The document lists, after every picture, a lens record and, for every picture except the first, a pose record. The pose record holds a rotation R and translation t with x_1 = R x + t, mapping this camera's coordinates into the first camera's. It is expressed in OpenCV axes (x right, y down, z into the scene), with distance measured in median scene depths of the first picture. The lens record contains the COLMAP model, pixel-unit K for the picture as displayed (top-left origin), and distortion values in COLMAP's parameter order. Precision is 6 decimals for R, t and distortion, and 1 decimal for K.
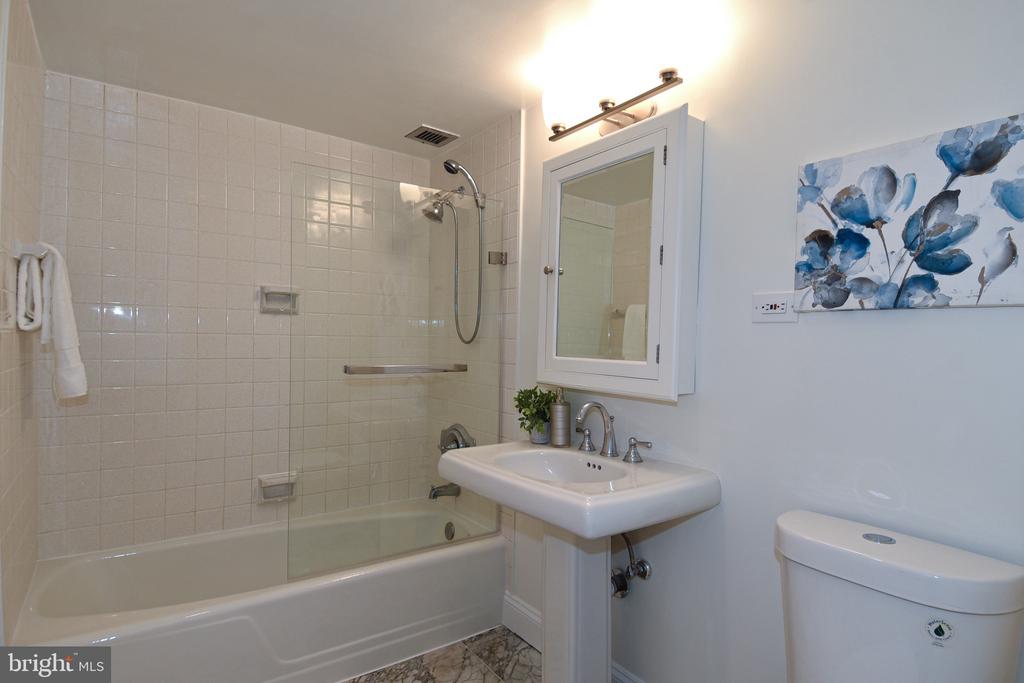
lens RADIAL K [[542.2, 0, 520.2], [0, 542.2, 338.7], [0, 0, 1]] dist [0.044519, -0.050711]
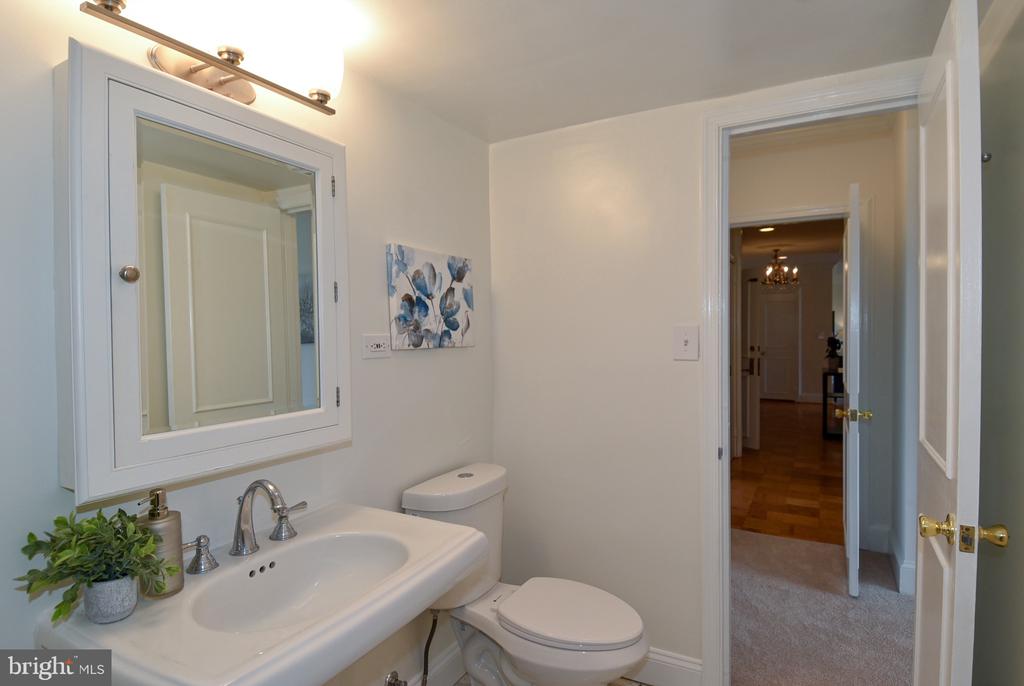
lens RADIAL K [[542.2, 0, 520.2], [0, 542.2, 340.2], [0, 0, 1]] dist [0.044519, -0.050711]
pose [[-0.436359, -0.024672, 0.899435, -0.952600], [0.006111, 0.999520, 0.030382, -0.126439], [-0.899752, 0.018753, -0.435998, 1.464519]]
